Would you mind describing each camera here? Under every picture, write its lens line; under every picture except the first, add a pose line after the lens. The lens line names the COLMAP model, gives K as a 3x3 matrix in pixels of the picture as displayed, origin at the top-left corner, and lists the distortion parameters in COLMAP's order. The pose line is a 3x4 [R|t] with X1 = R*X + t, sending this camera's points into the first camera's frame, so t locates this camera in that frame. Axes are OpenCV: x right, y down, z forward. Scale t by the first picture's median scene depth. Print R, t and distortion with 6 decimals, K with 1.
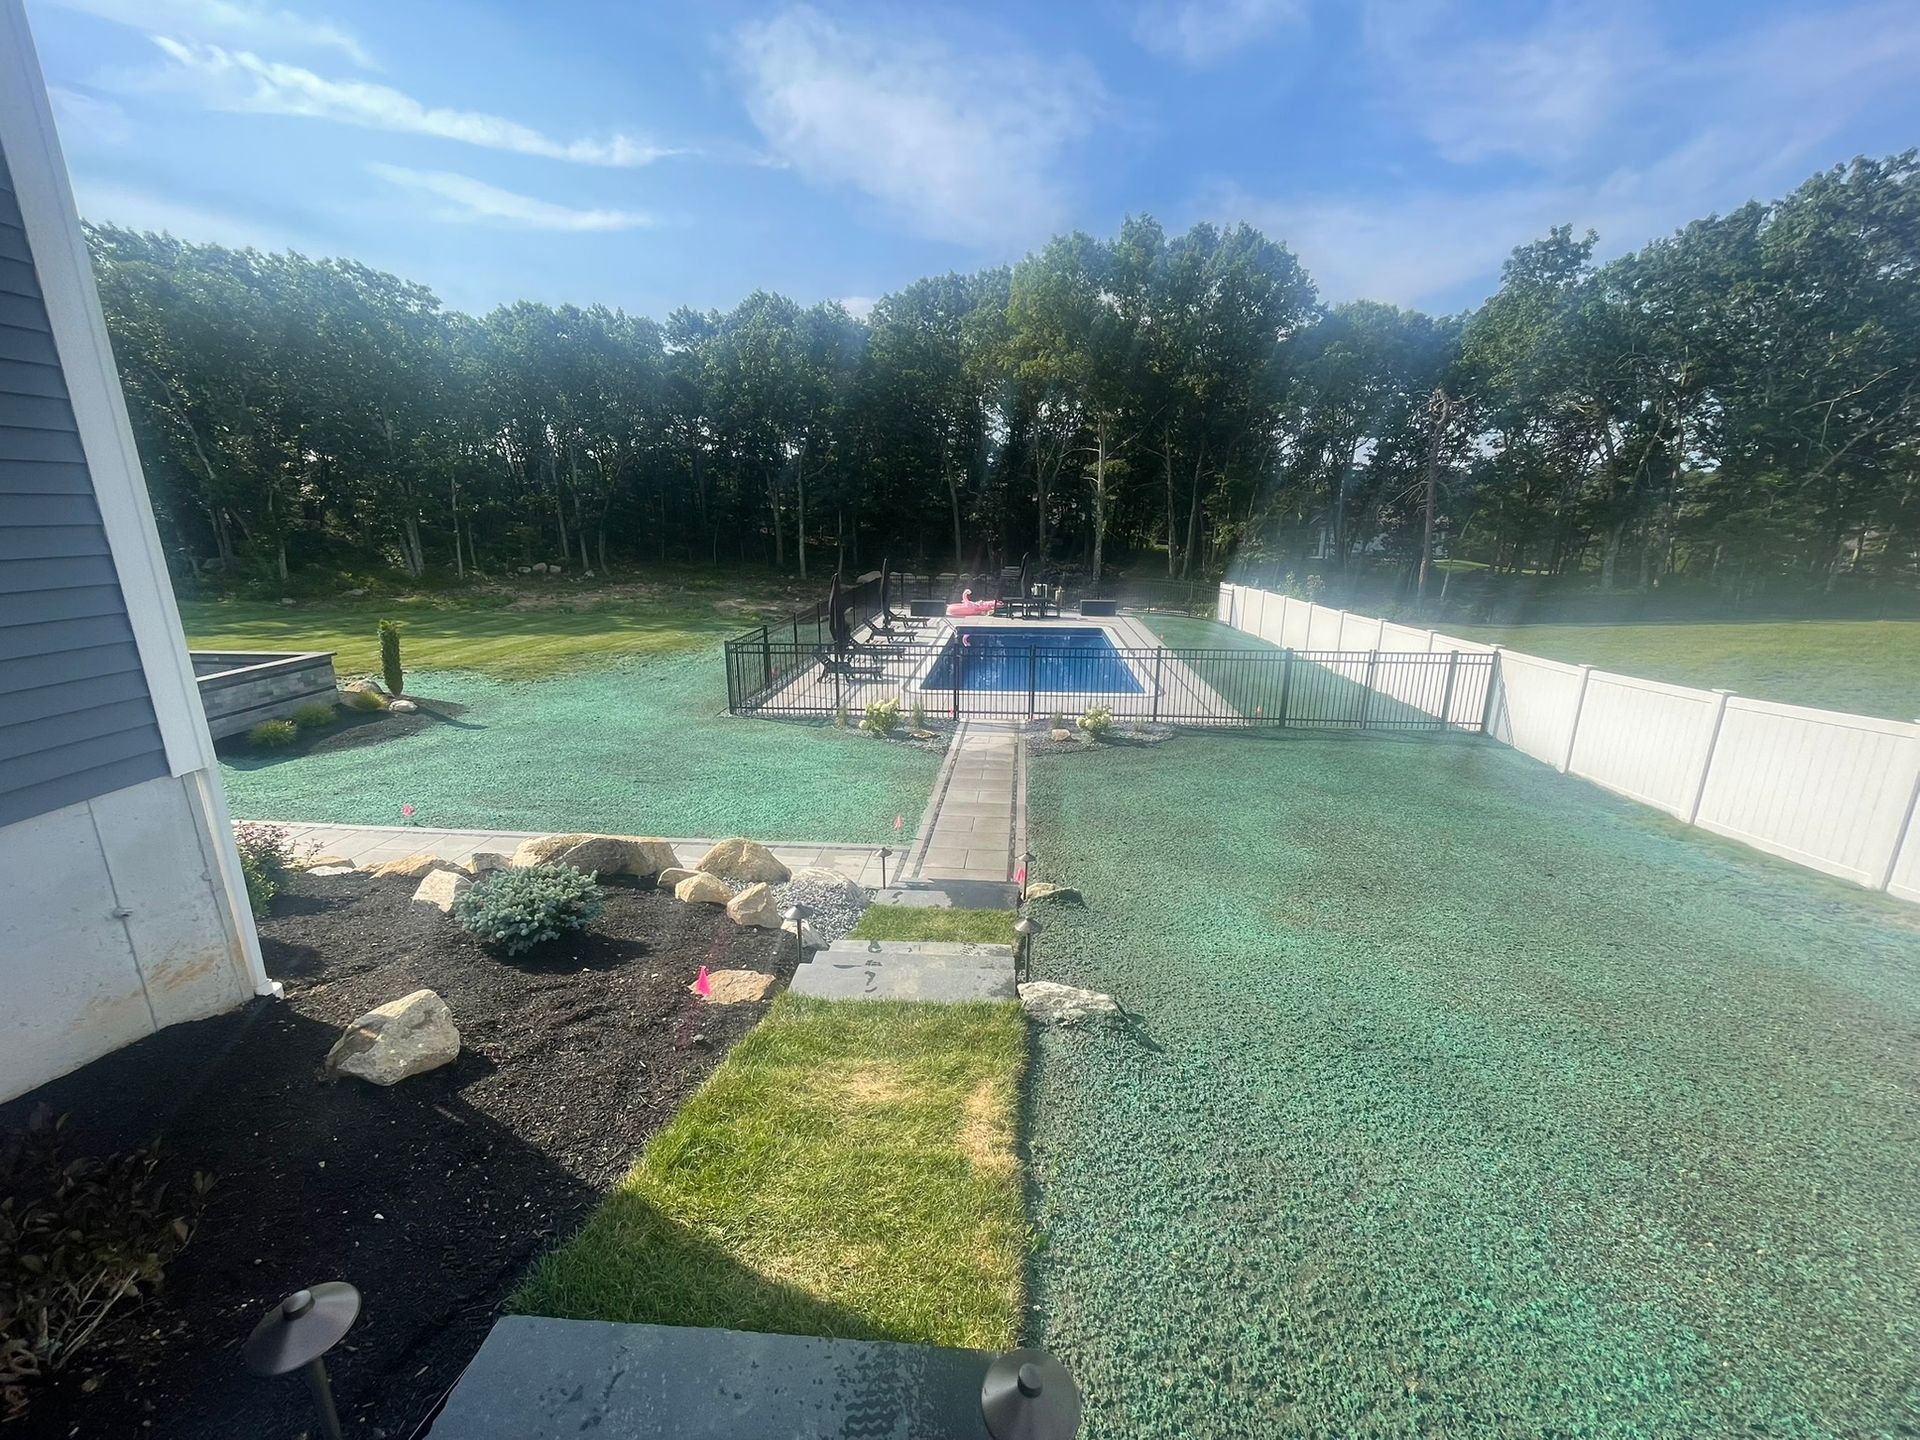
lens RADIAL K [[788.6, 0, 960.0], [0, 788.6, 720.0], [0, 0, 1]] dist [0.011454, -0.000522]
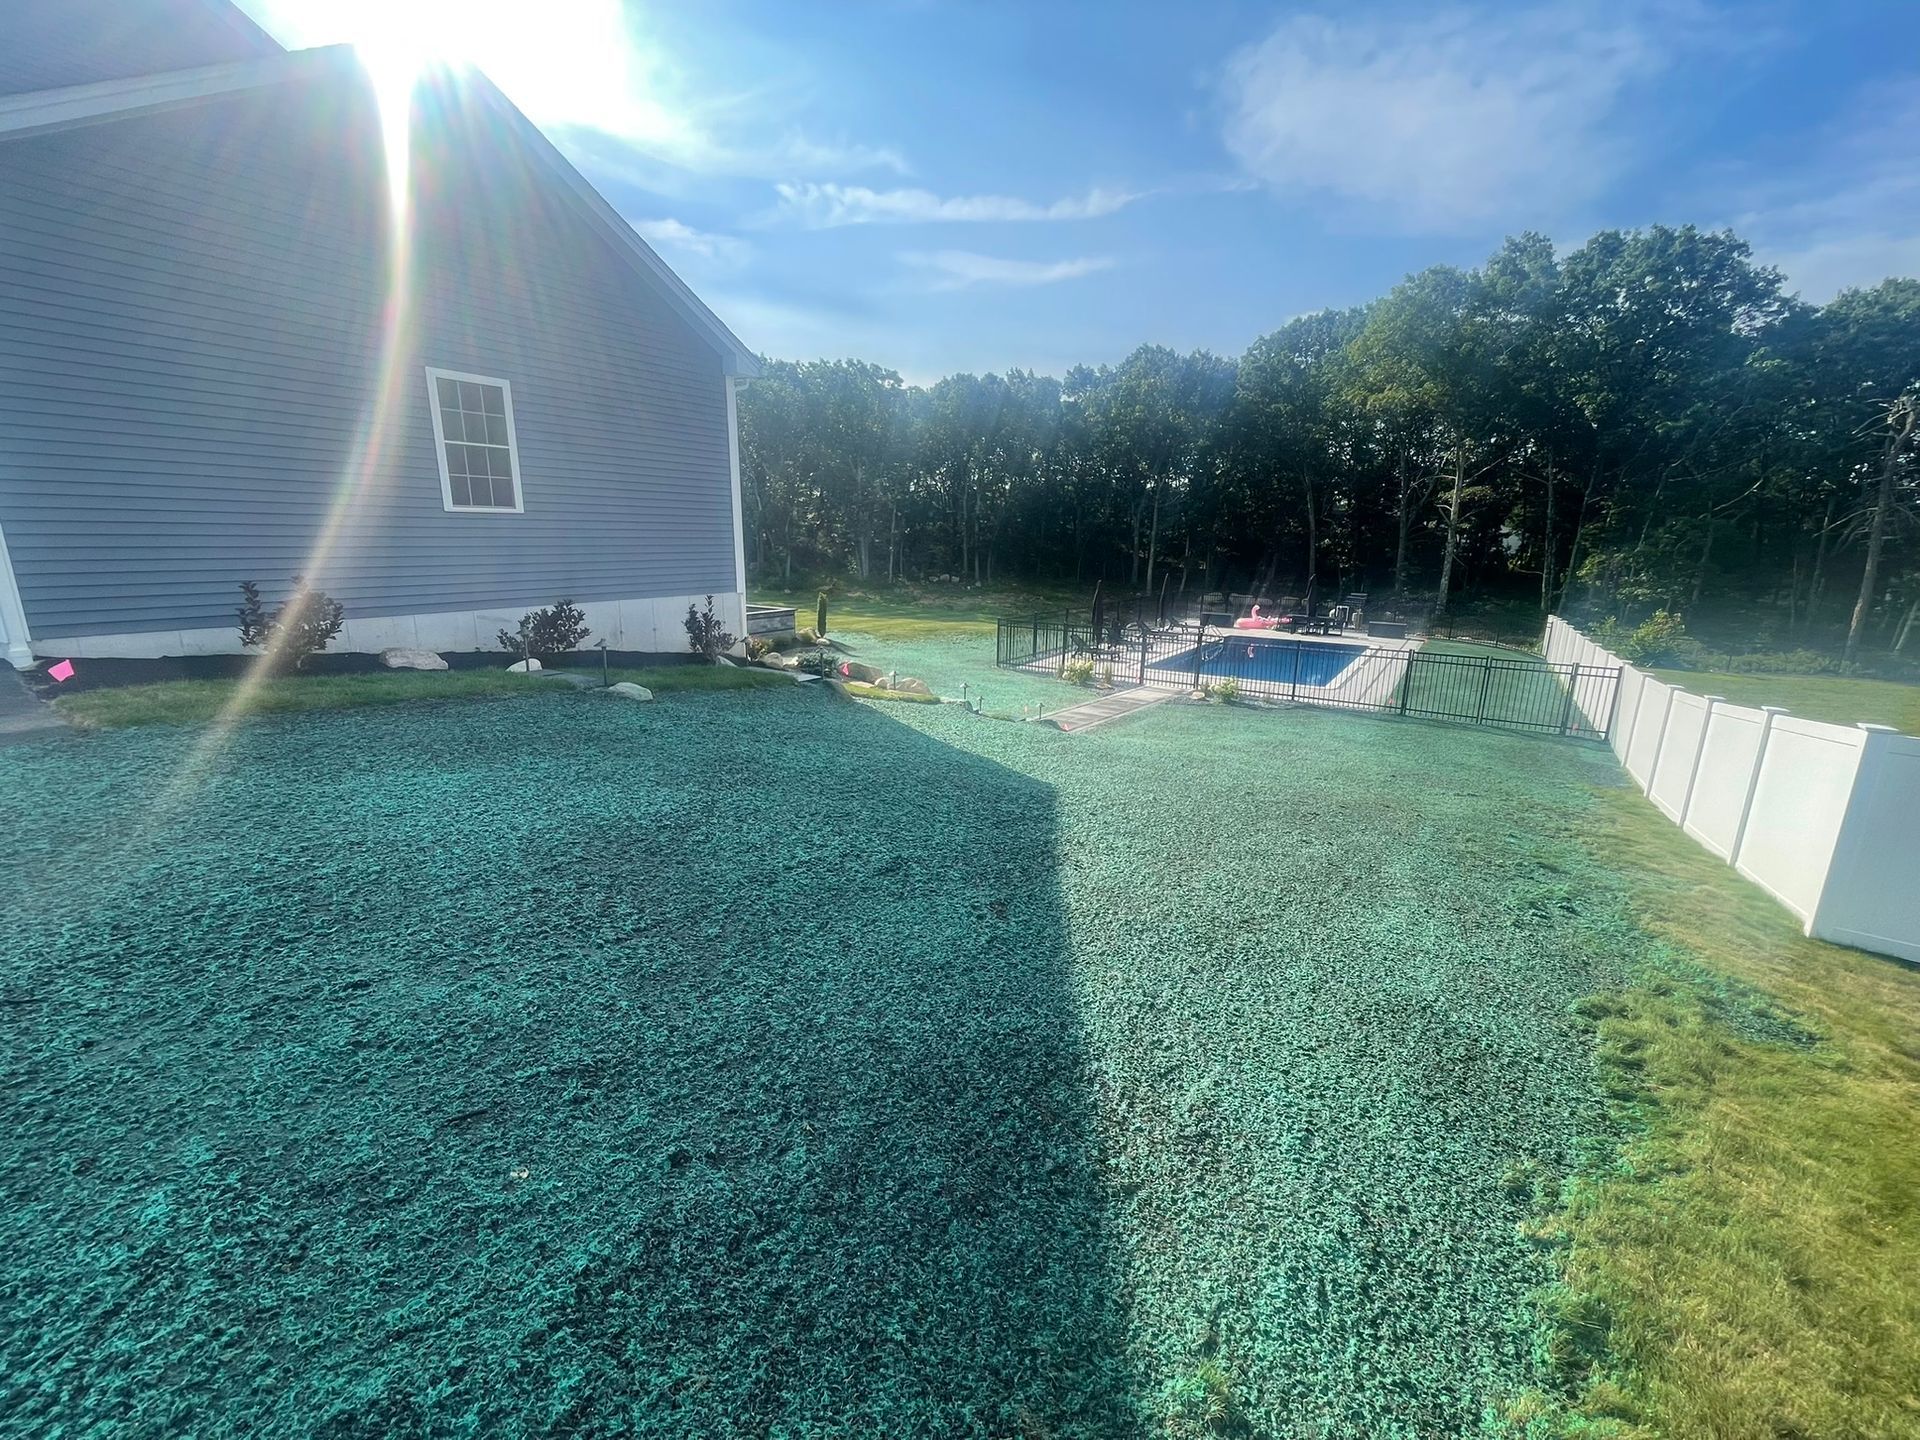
lens RADIAL K [[825.9, 0, 960.0], [0, 825.9, 720.0], [0, 0, 1]] dist [0.001210, 0.006933]
pose [[0.875567, 0.117541, -0.468580, 0.136082], [-0.136626, 0.990599, -0.006806, 0.038635], [0.463375, 0.069979, 0.883395, -0.138880]]
